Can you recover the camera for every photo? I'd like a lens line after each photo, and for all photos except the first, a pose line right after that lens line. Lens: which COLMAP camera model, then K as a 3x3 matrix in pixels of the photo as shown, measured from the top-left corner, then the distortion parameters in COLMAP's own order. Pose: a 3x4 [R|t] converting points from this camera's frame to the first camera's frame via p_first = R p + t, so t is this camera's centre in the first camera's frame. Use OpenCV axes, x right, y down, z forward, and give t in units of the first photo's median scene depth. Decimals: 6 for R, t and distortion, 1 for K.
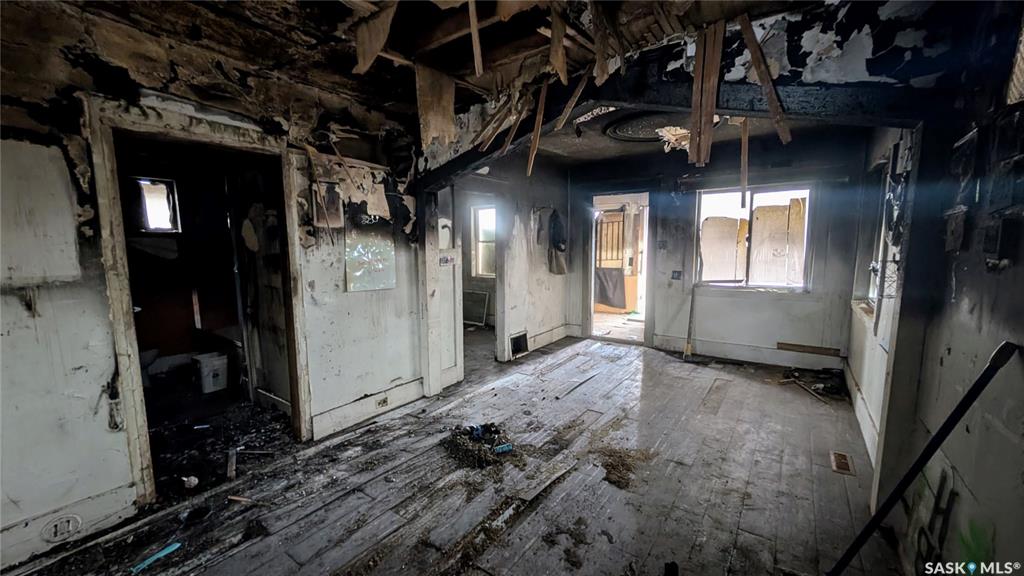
lens RADIAL K [[397.6, 0, 509.7], [0, 397.6, 291.1], [0, 0, 1]] dist [-0.001830, -0.000077]
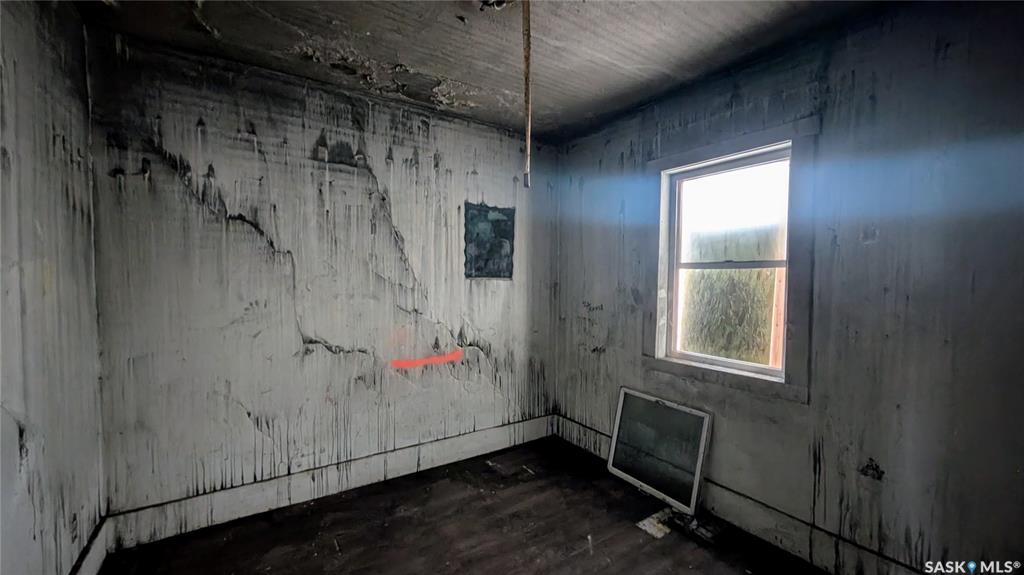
lens RADIAL K [[397.6, 0, 511.7], [0, 397.6, 287.2], [0, 0, 1]] dist [-0.001830, -0.000077]
pose [[0.936651, 0.027774, -0.349161, -0.093982], [-0.055899, 0.995928, -0.070733, -0.069379], [0.345775, 0.085770, 0.934389, 0.597910]]
